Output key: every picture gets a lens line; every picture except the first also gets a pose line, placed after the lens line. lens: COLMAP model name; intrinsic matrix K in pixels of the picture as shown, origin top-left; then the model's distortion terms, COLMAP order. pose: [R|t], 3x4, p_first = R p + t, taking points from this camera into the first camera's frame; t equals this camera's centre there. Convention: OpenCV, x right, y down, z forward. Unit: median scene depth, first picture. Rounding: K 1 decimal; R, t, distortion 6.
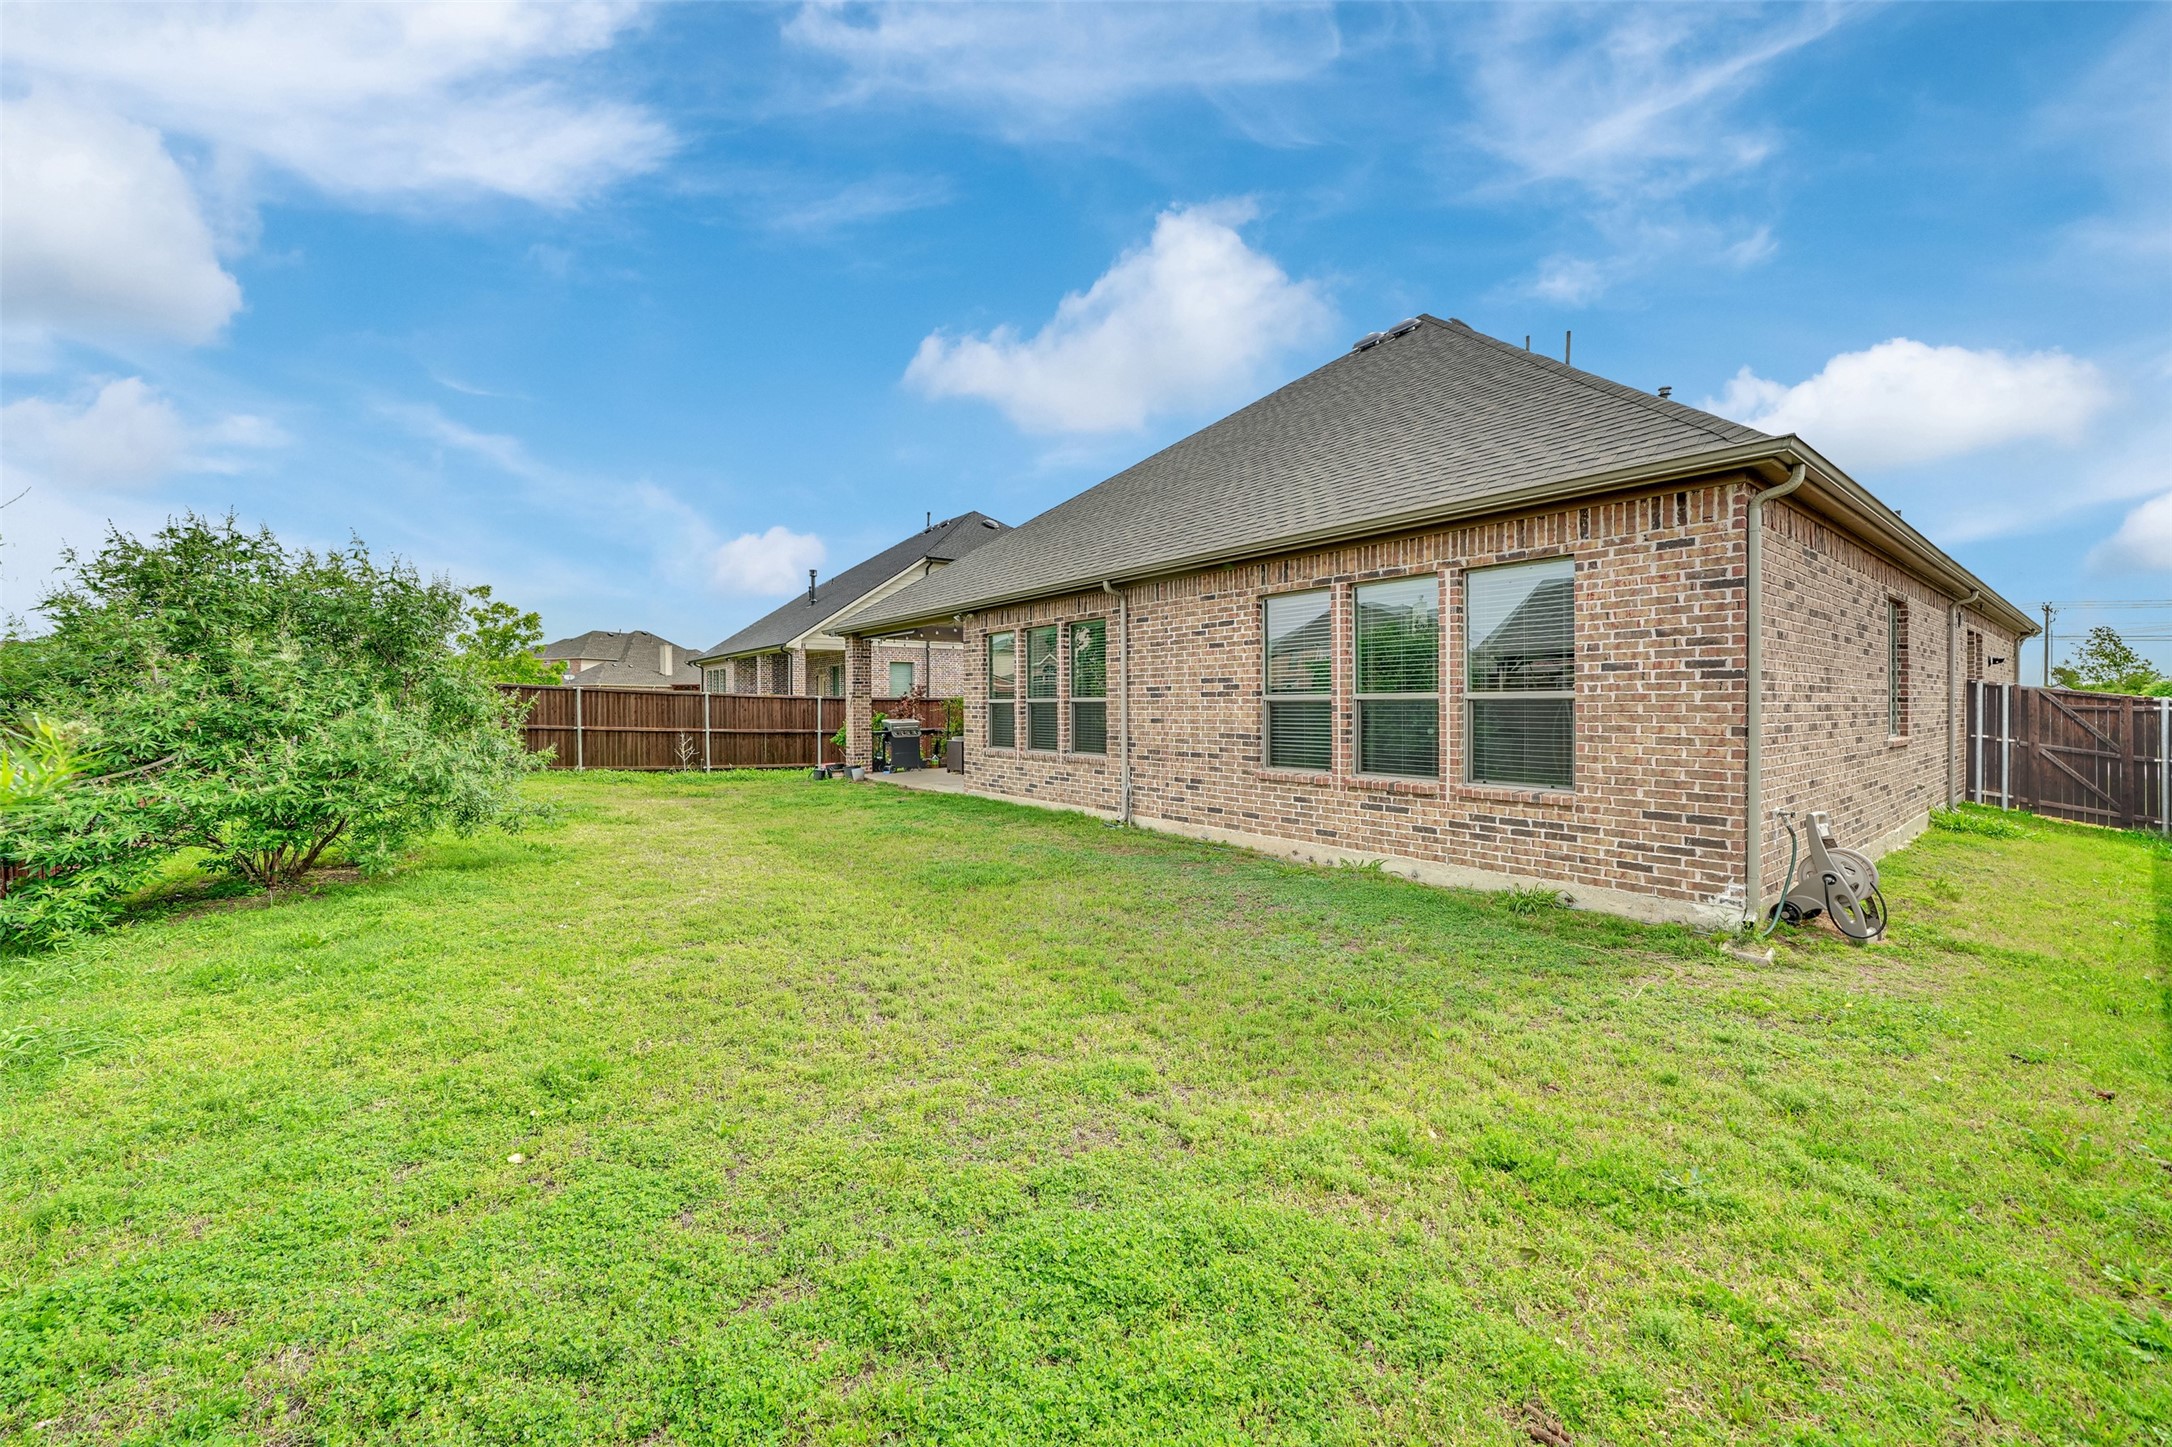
lens RADIAL K [[835.4, 0, 1076.7], [0, 835.4, 723.8], [0, 0, 1]] dist [-0.017480, 0.000107]
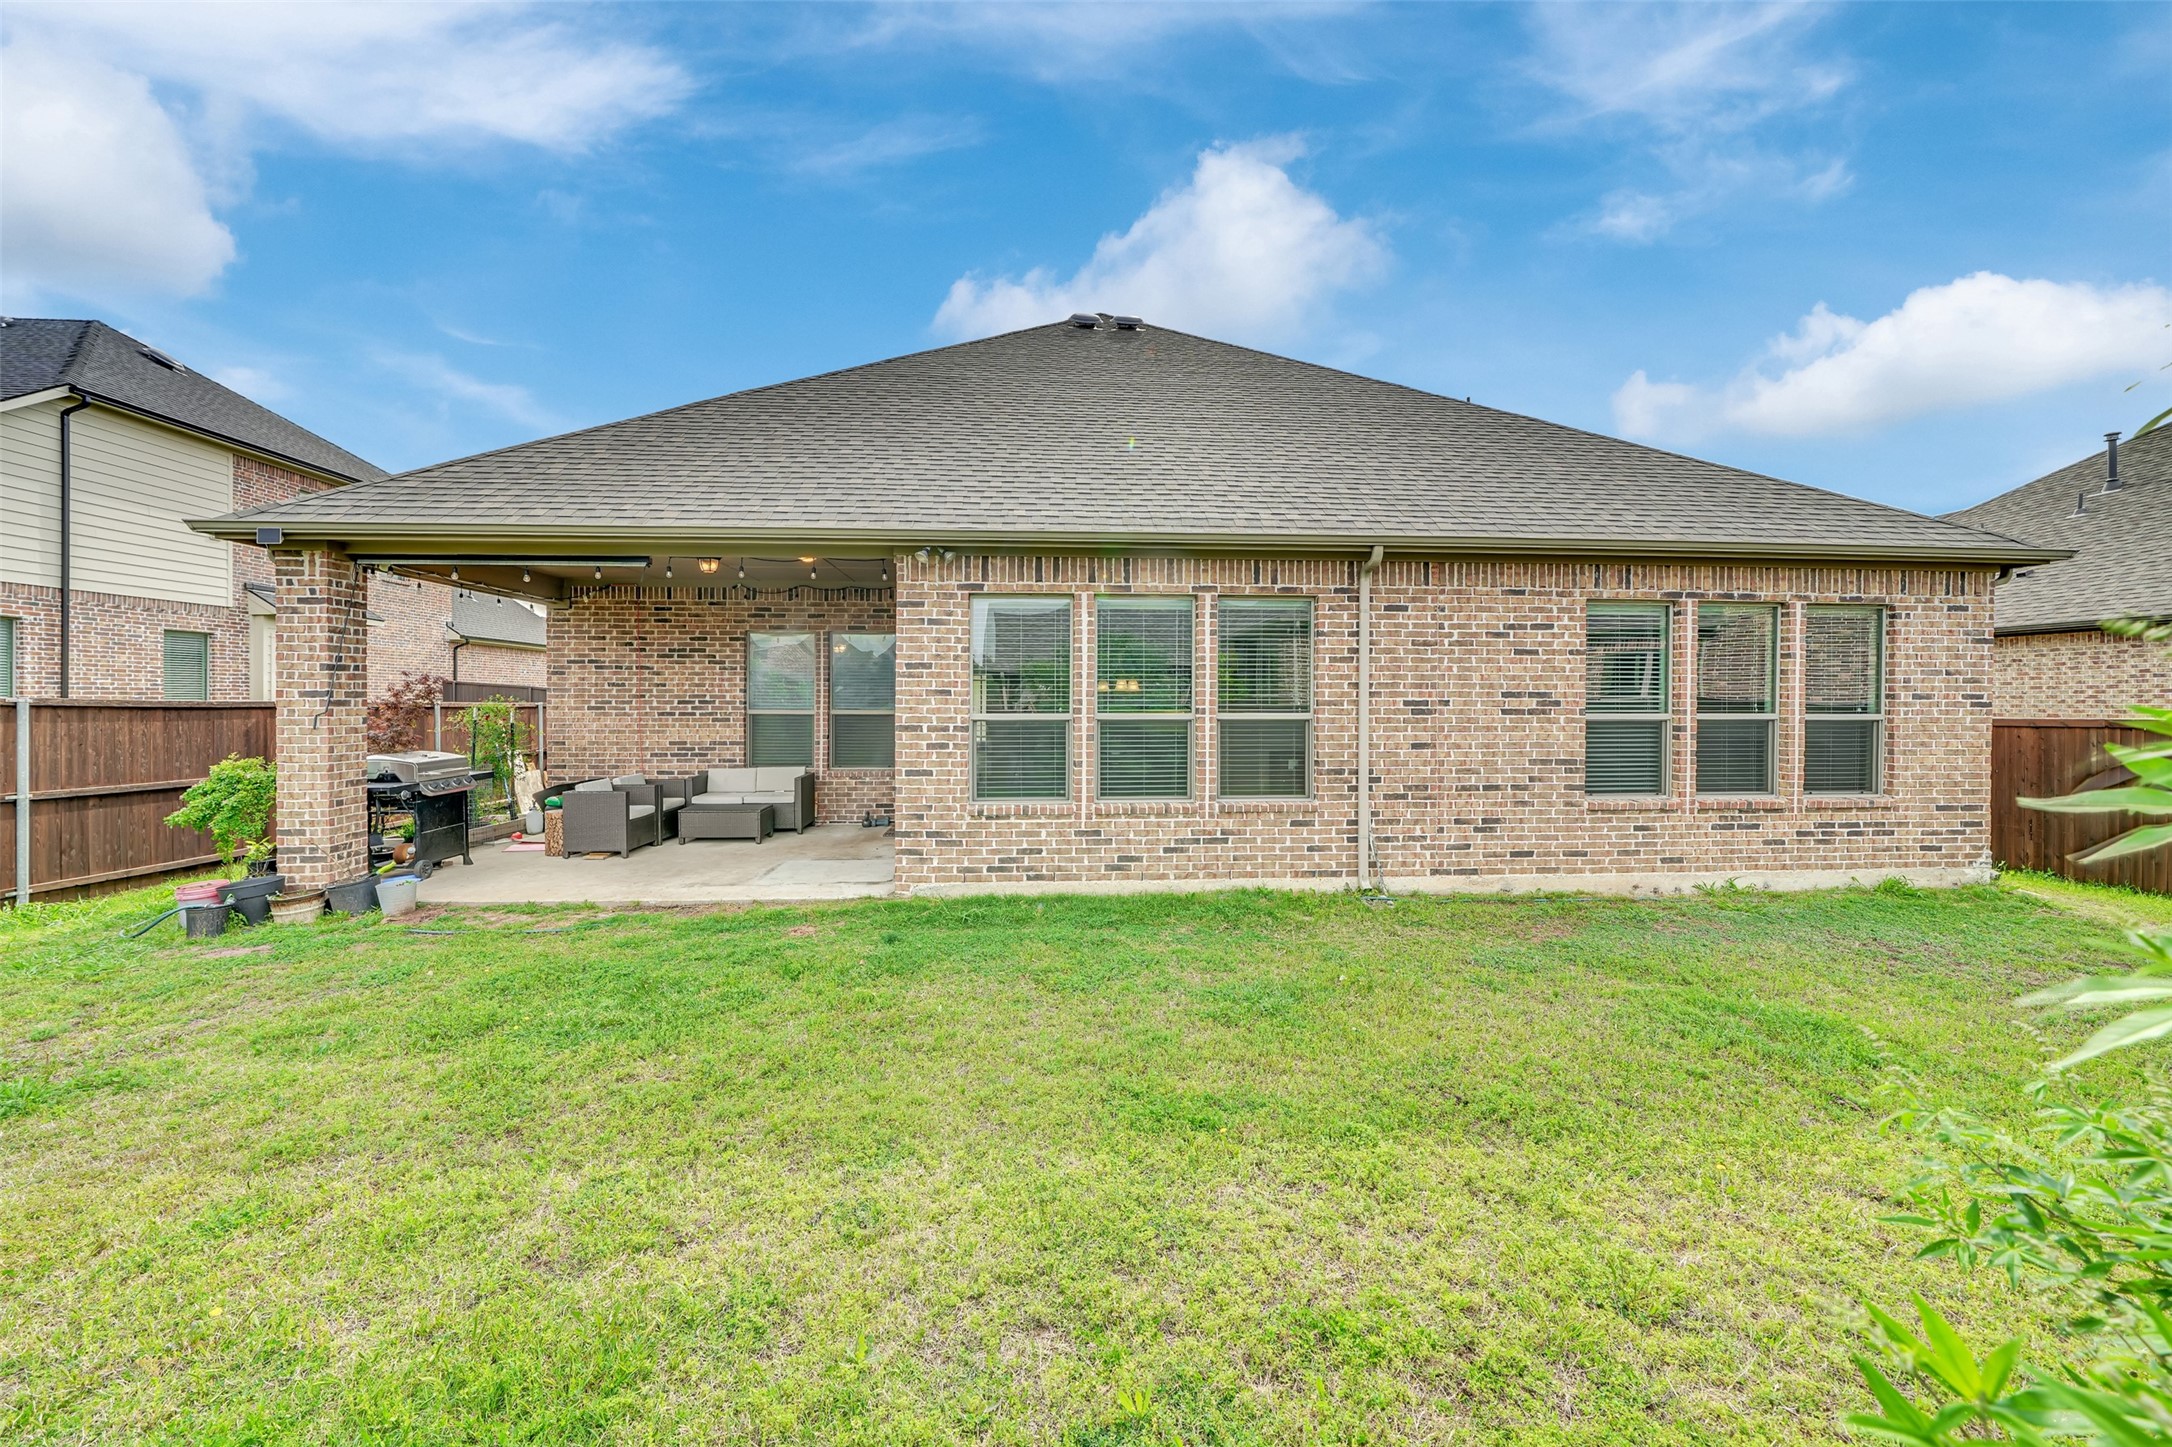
lens RADIAL K [[786.5, 0, 1086.0], [0, 786.5, 723.5], [0, 0, 1]] dist [-0.015719, 0.000176]
pose [[0.550729, 0.004704, 0.834671, -0.842877], [0.016493, 0.999728, -0.016516, -0.021536], [-0.834521, 0.022863, 0.550501, 1.112220]]
